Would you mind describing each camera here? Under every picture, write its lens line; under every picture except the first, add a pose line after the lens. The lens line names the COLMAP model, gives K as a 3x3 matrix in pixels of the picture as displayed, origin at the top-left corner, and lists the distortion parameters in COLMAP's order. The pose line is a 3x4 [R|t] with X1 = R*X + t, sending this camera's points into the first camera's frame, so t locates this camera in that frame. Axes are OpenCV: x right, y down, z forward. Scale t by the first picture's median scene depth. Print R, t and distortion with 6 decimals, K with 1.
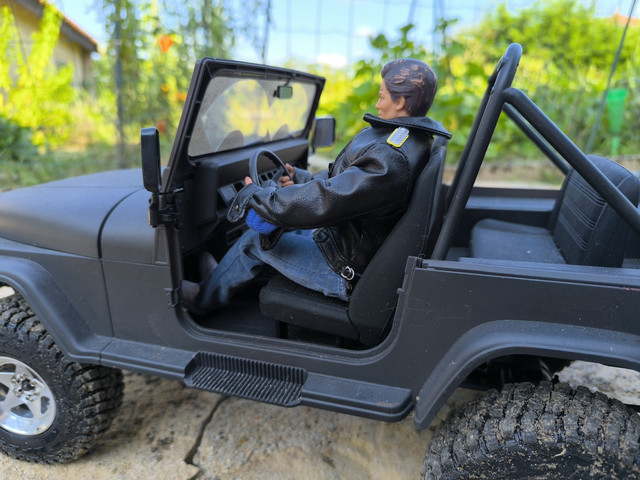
lens RADIAL K [[441.0, 0, 320.0], [0, 441.0, 240.0], [0, 0, 1]] dist [0.001837, -0.000778]
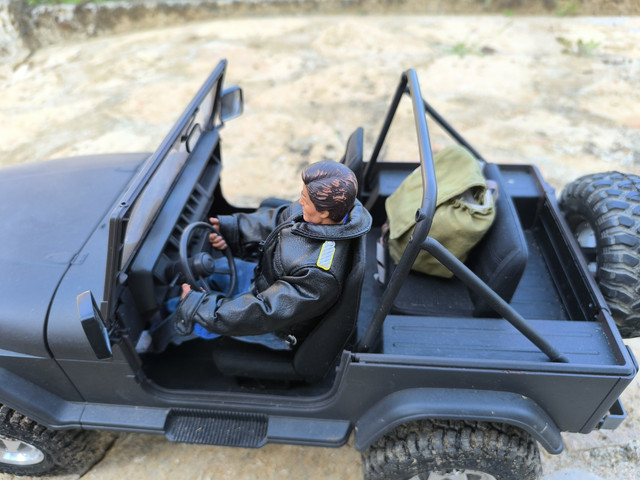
lens RADIAL K [[451.4, 0, 313.5], [0, 451.4, 238.0], [0, 0, 1]] dist [0.004134, -0.001256]
pose [[0.975870, -0.162479, 0.145872, -0.007783], [0.089840, 0.907661, 0.409976, -0.694626], [-0.199015, -0.386978, 0.900356, 0.026475]]
